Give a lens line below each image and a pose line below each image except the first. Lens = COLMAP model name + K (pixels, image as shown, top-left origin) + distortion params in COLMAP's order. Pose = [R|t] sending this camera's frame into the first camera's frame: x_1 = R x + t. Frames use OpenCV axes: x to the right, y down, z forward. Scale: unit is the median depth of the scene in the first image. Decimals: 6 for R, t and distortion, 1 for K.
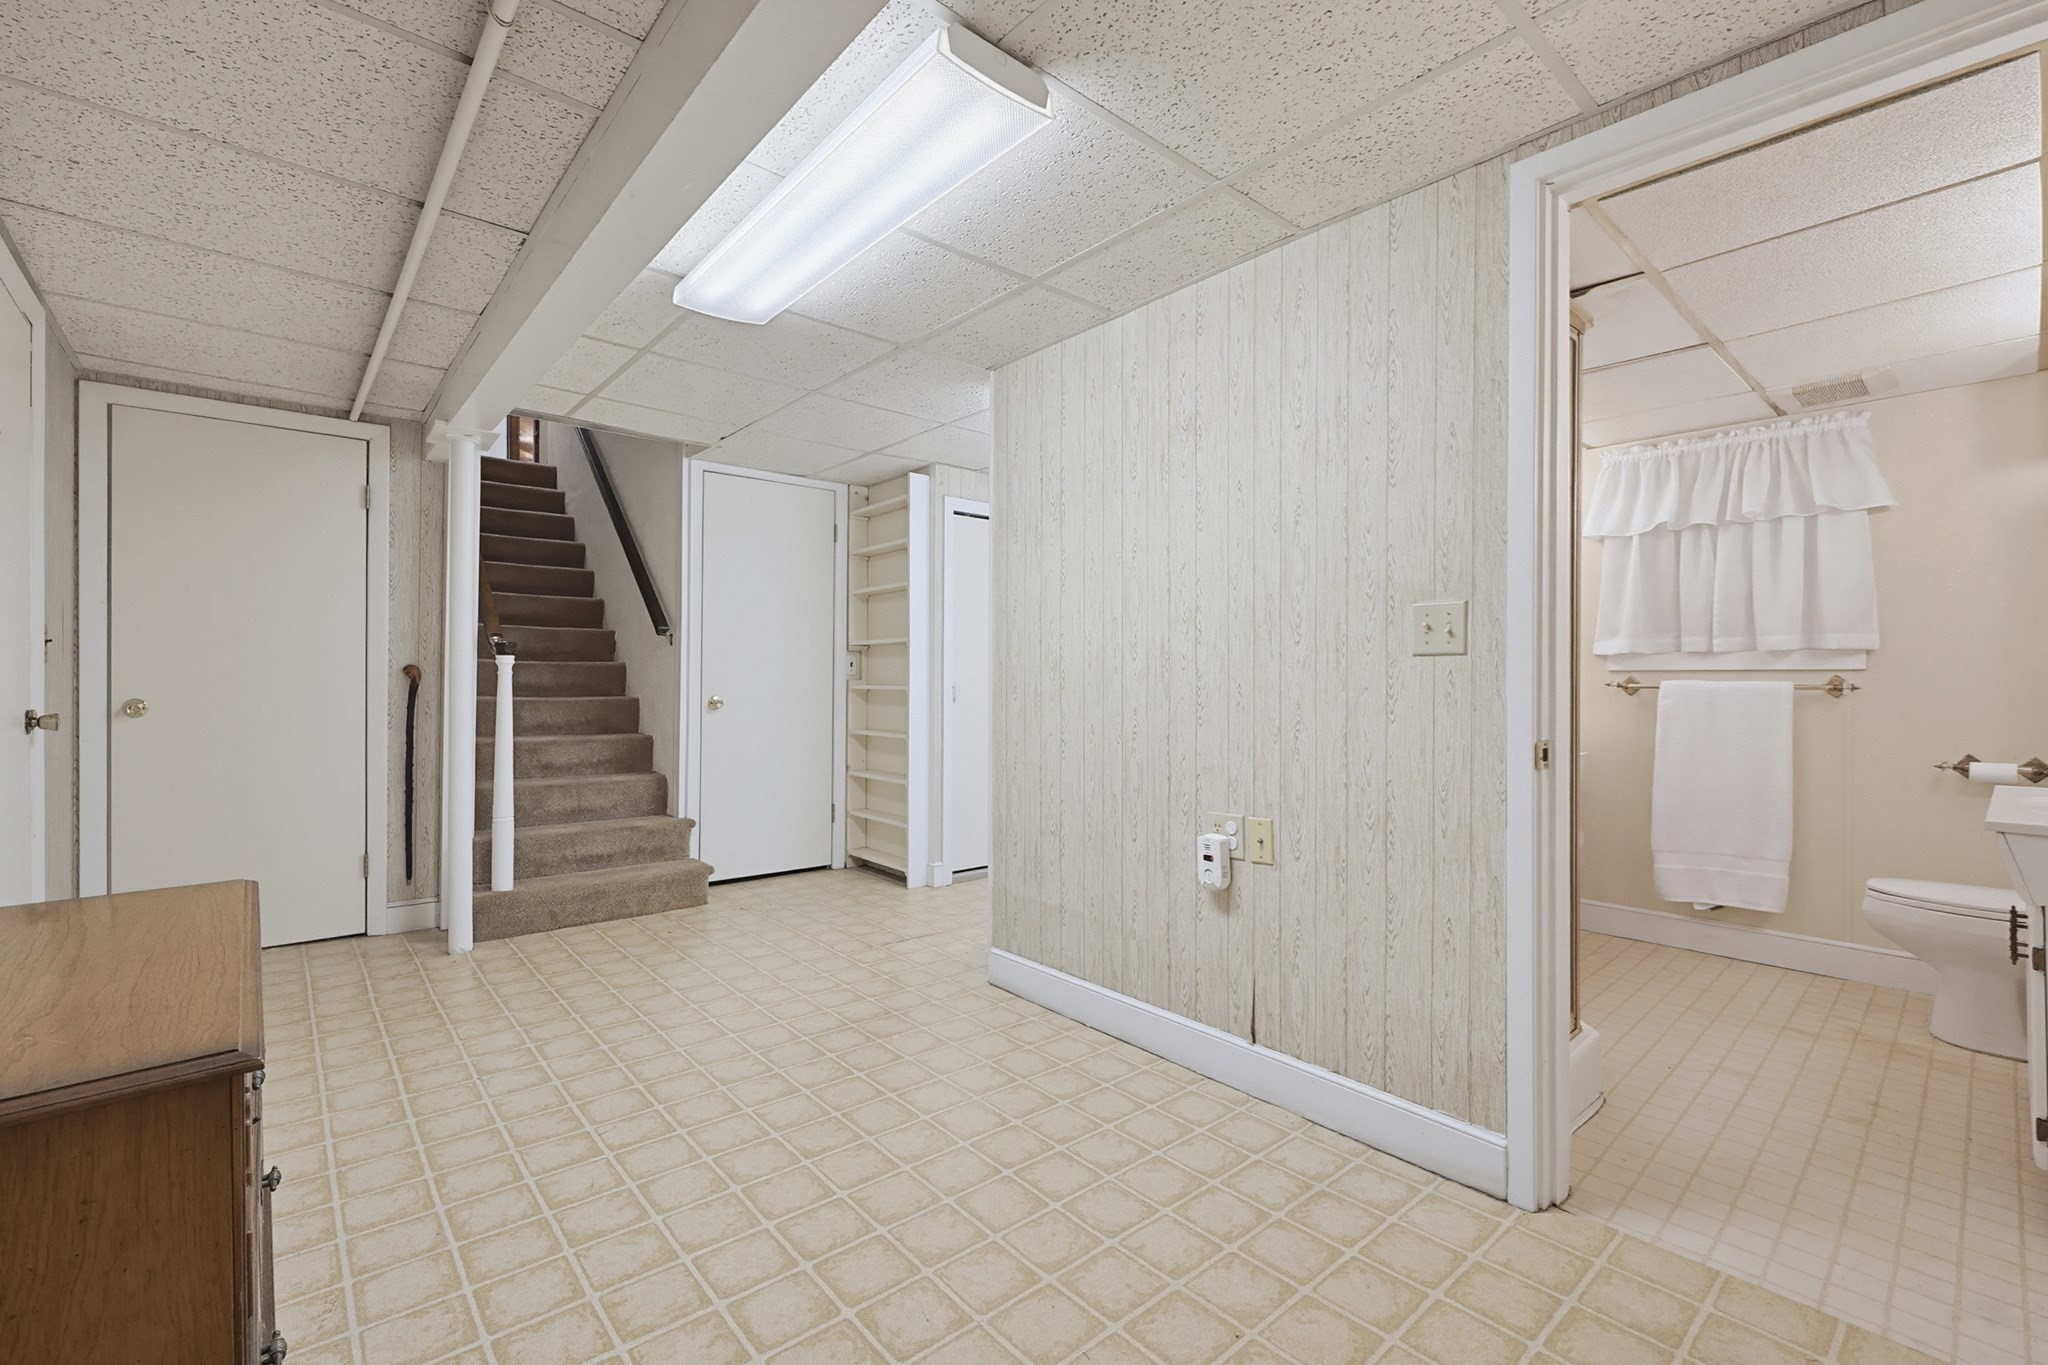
lens RADIAL K [[872.8, 0, 1026.5], [0, 872.8, 679.5], [0, 0, 1]] dist [-0.000488, 0.000335]
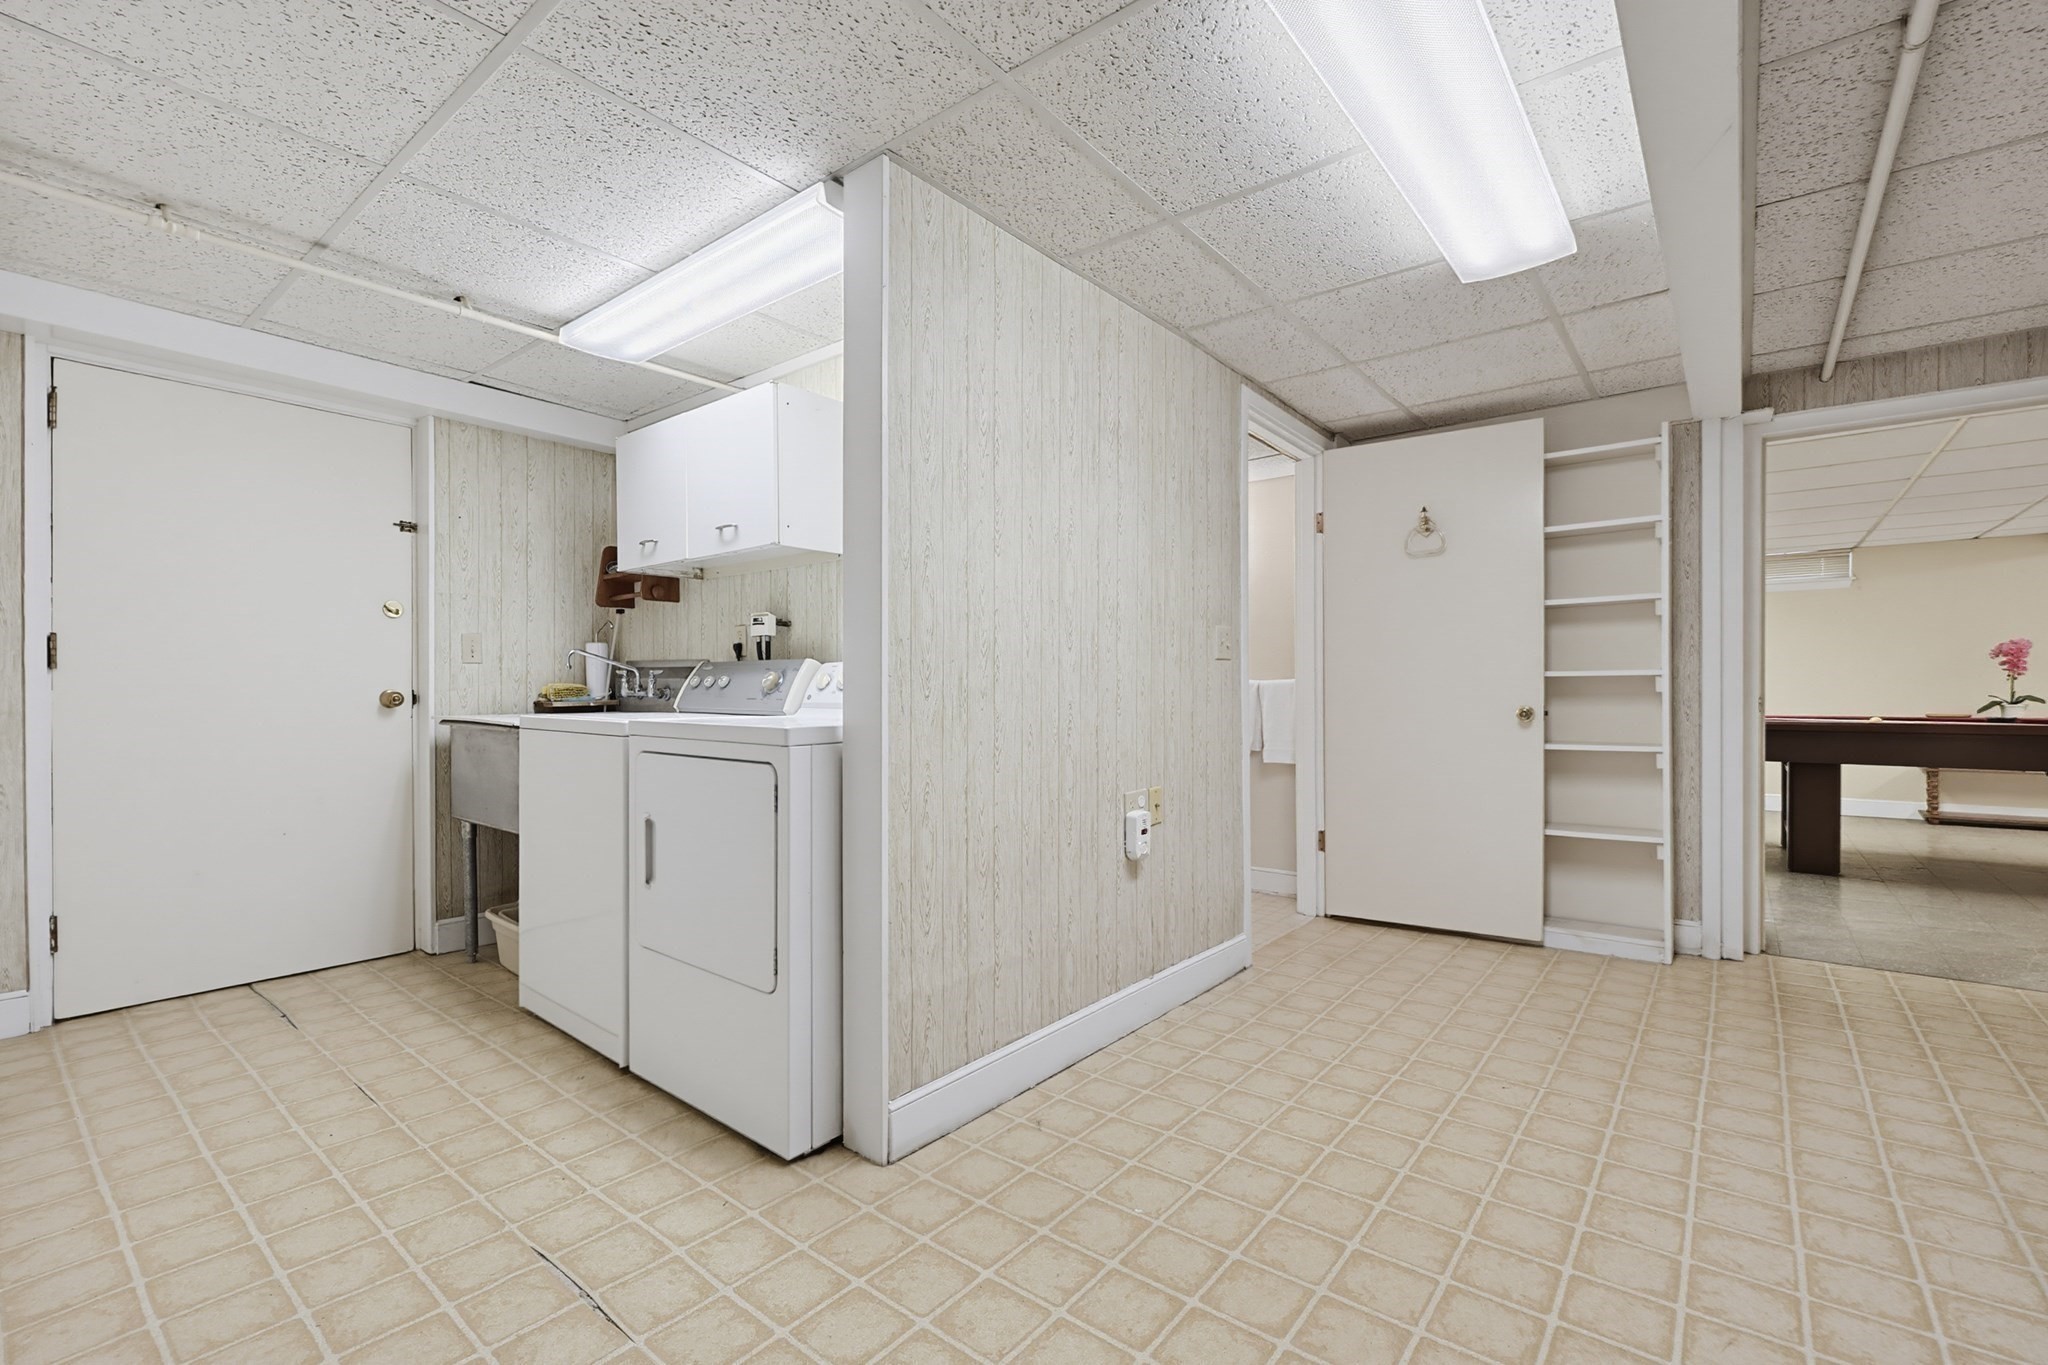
lens RADIAL K [[891.4, 0, 1021.7], [0, 891.4, 696.0], [0, 0, 1]] dist [0.000833, -0.000062]
pose [[-0.173477, -0.008951, 0.984797, -1.338609], [-0.000208, 0.999959, 0.009052, 0.029982], [-0.984838, 0.001366, -0.173472, 2.033994]]
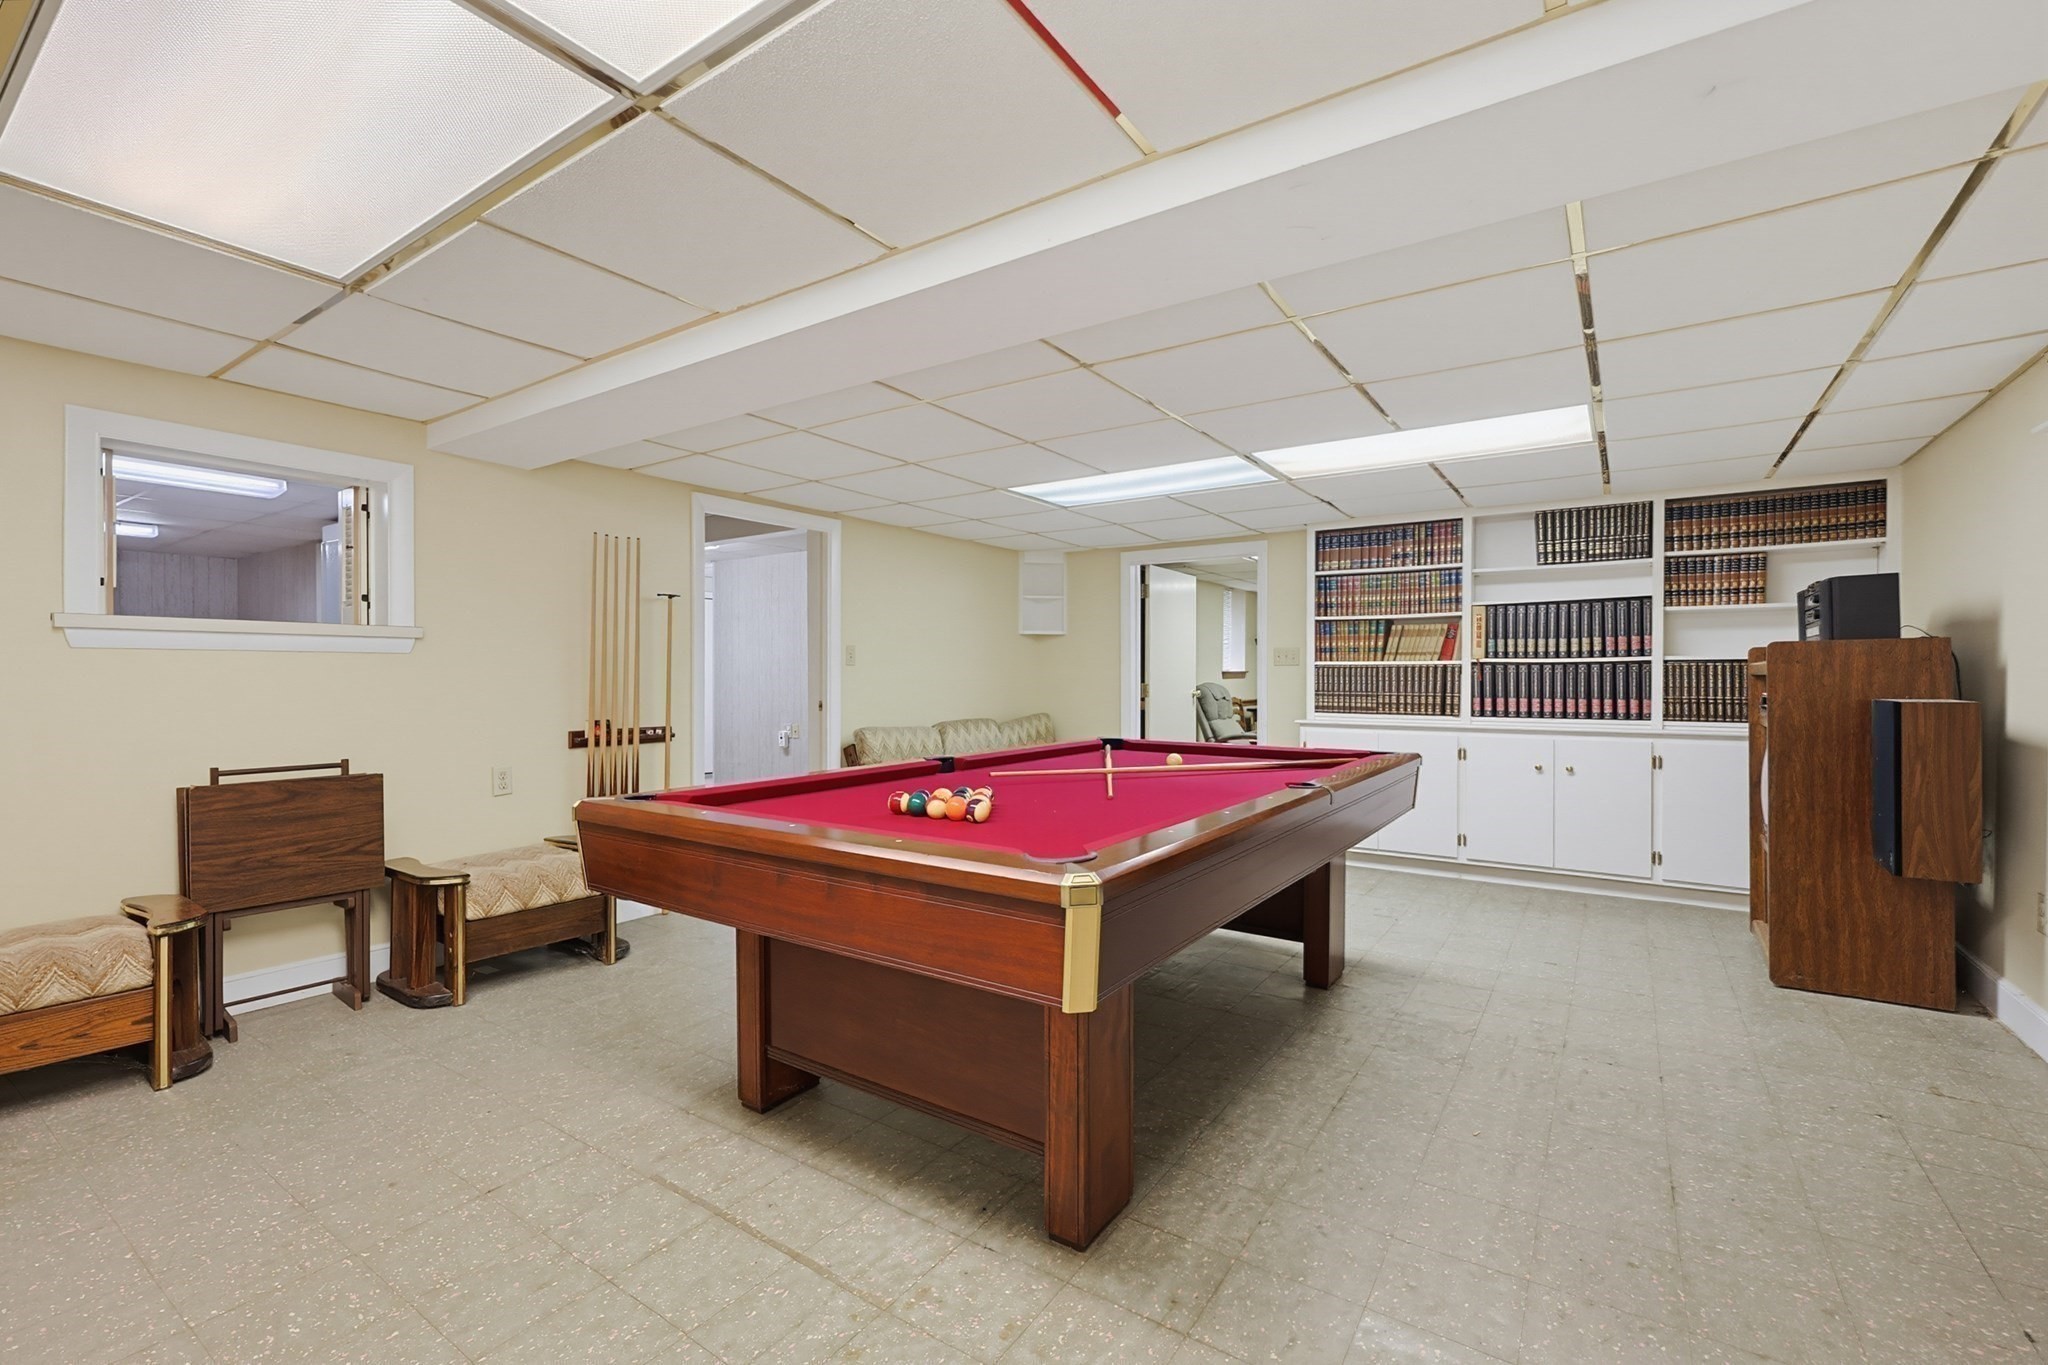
lens RADIAL K [[872.8, 0, 1026.5], [0, 872.8, 679.5], [0, 0, 1]] dist [-0.000488, 0.000335]
pose [[0.968329, -0.002632, 0.249663, 0.419547], [0.002819, 0.999996, -0.000391, -0.006815], [-0.249660, 0.001083, 0.968333, -3.451782]]
